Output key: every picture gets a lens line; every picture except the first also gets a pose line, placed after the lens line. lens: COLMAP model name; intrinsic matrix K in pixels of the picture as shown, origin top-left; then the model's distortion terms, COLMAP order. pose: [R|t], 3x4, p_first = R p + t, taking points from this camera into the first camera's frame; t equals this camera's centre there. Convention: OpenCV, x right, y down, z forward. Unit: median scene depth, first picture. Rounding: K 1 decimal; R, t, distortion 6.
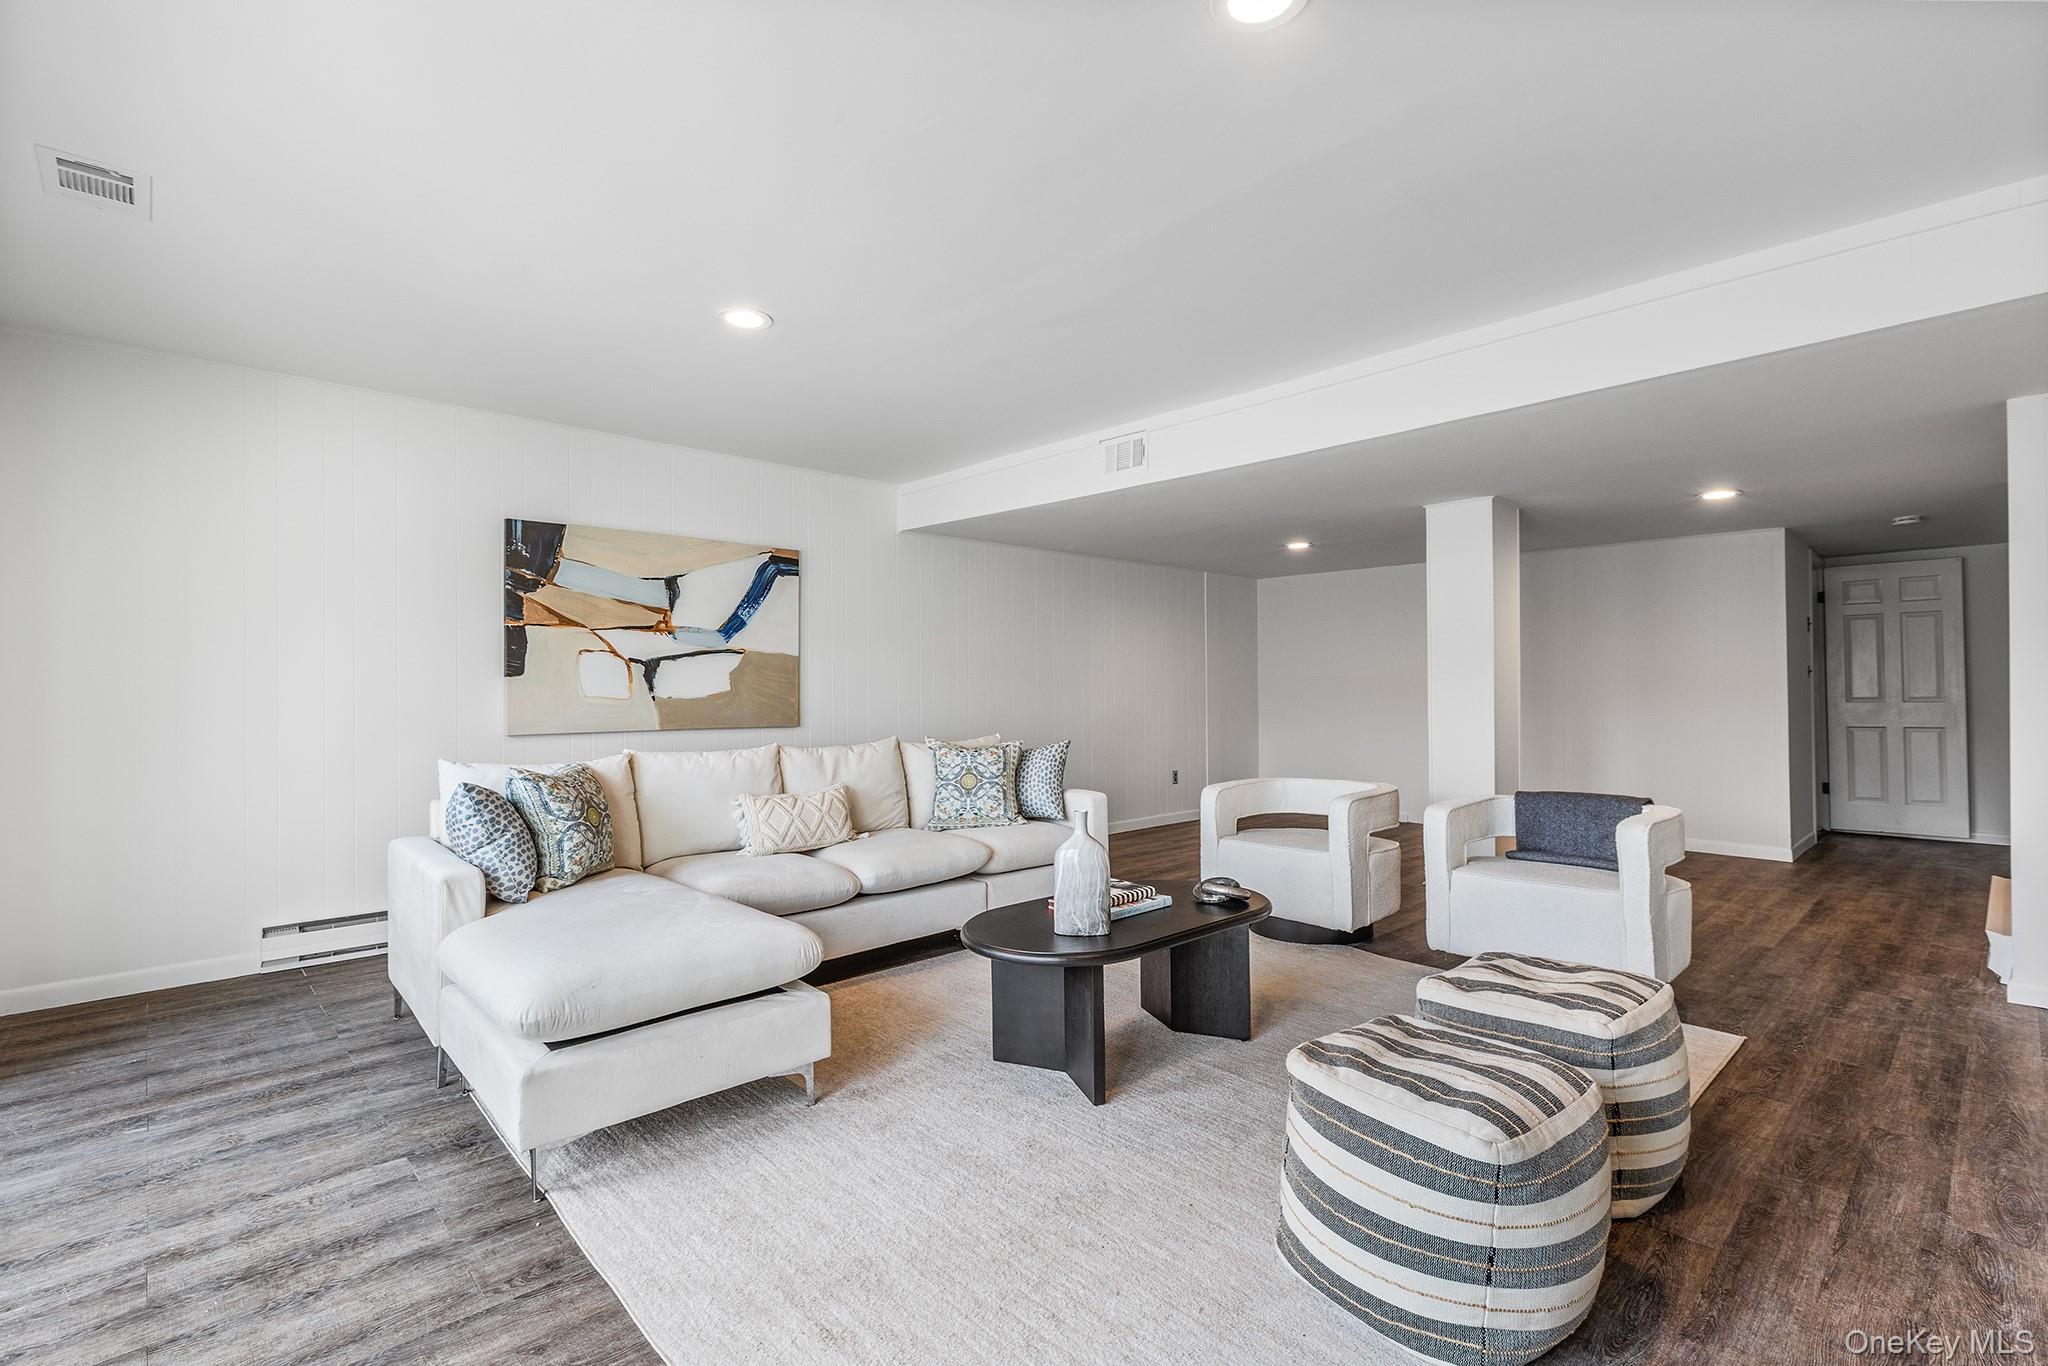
lens RADIAL K [[926.3, 0, 1031.0], [0, 926.3, 675.8], [0, 0, 1]] dist [0.004363, -0.001164]
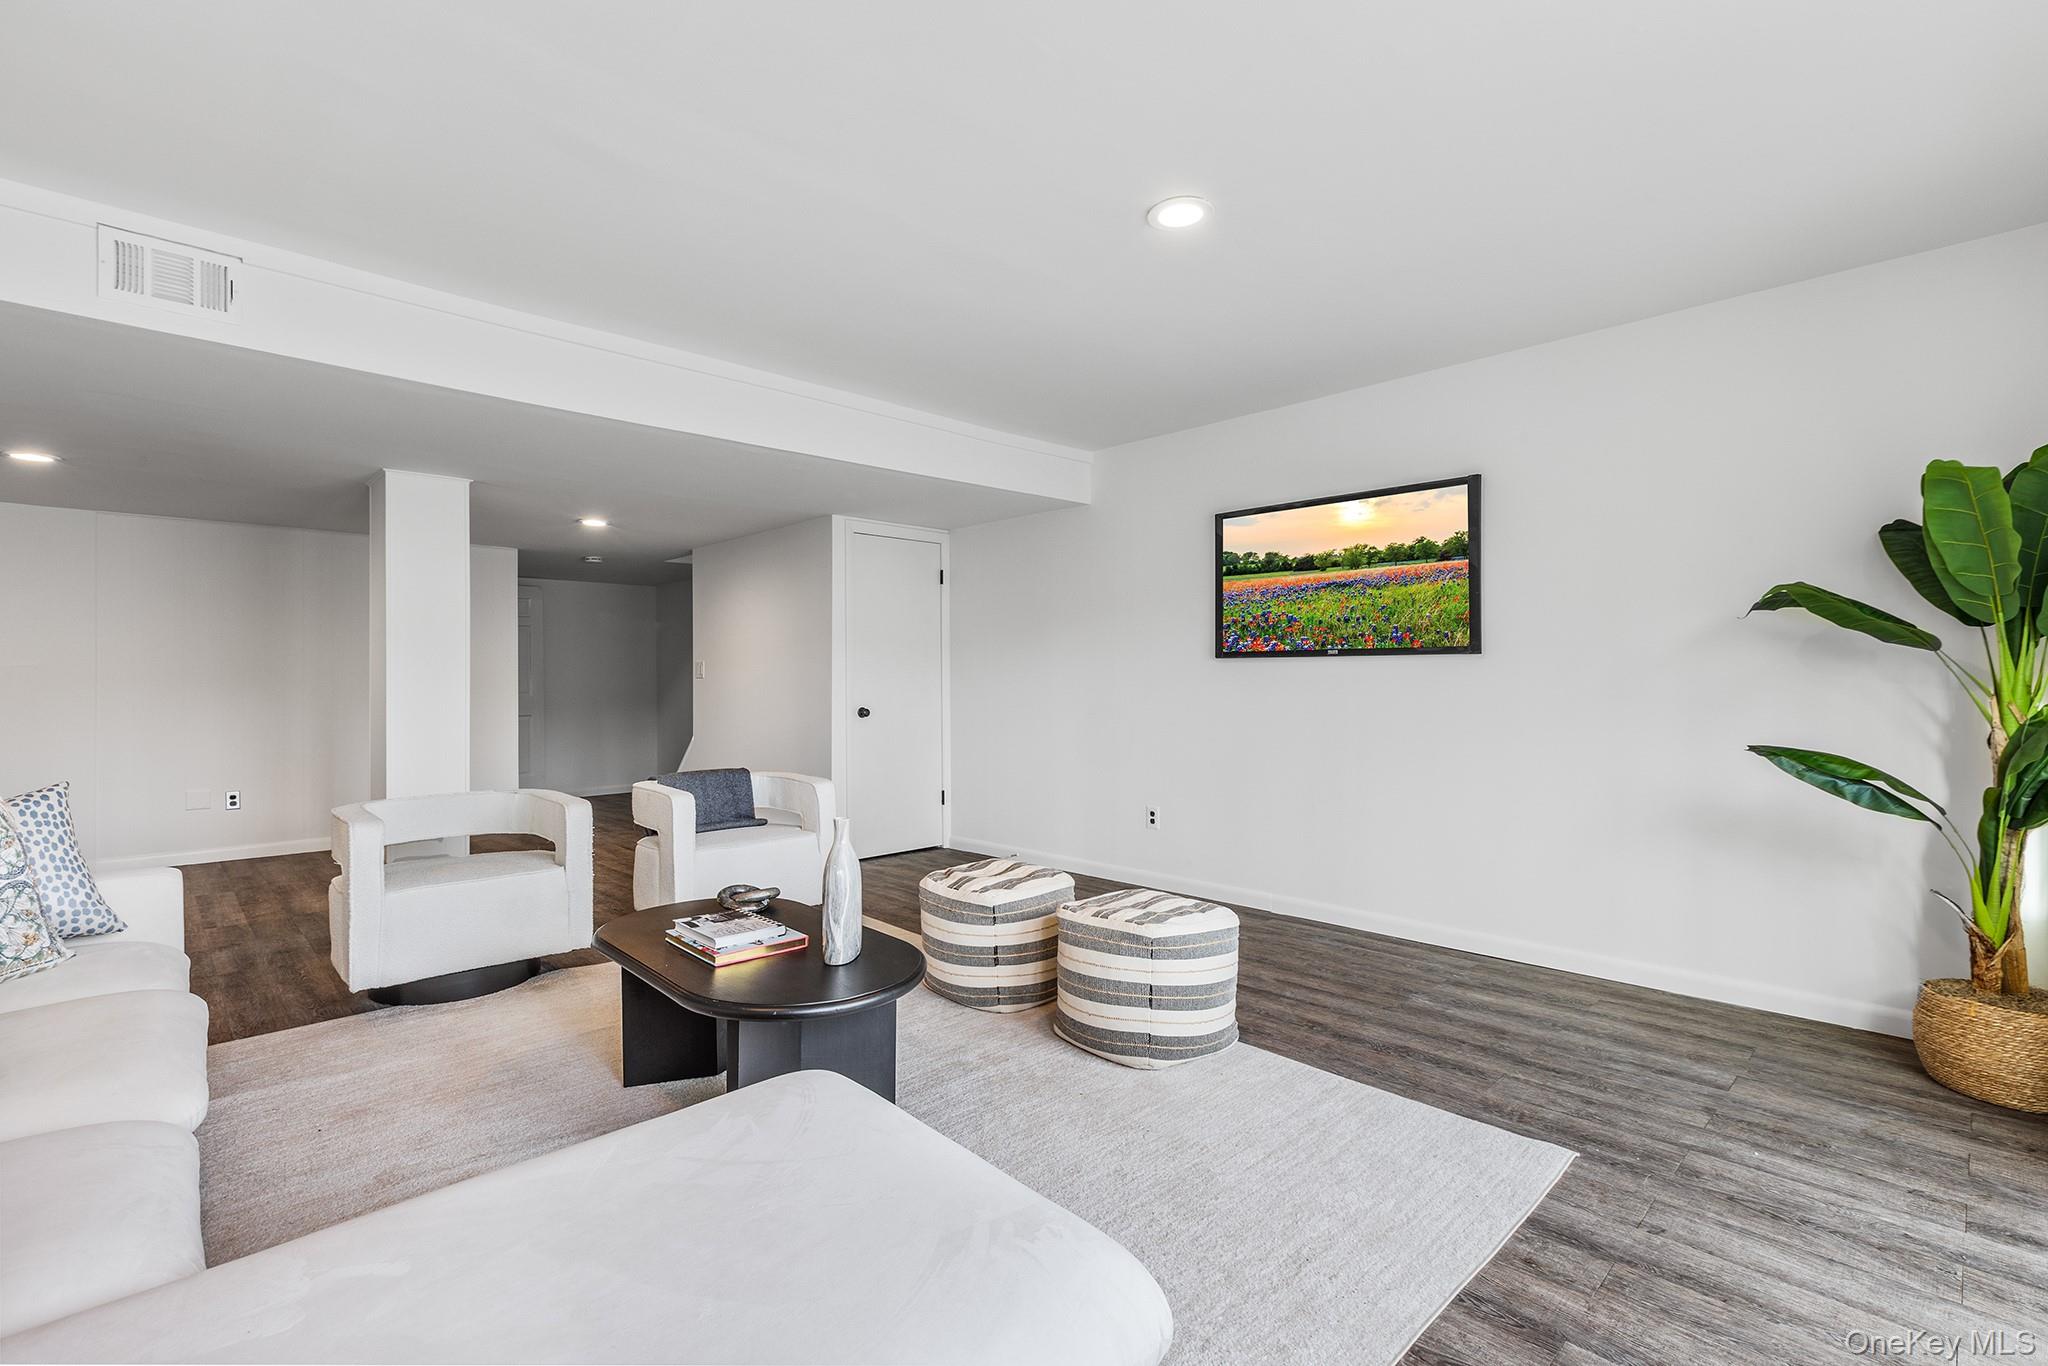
lens RADIAL K [[926.3, 0, 1032.1], [0, 926.3, 686.0], [0, 0, 1]] dist [0.004363, -0.001164]
pose [[-0.004792, 0.000055, 0.999989, -0.482605], [-0.006791, 0.999977, -0.000087, 0.012443], [-0.999965, -0.006791, -0.004792, 0.473167]]
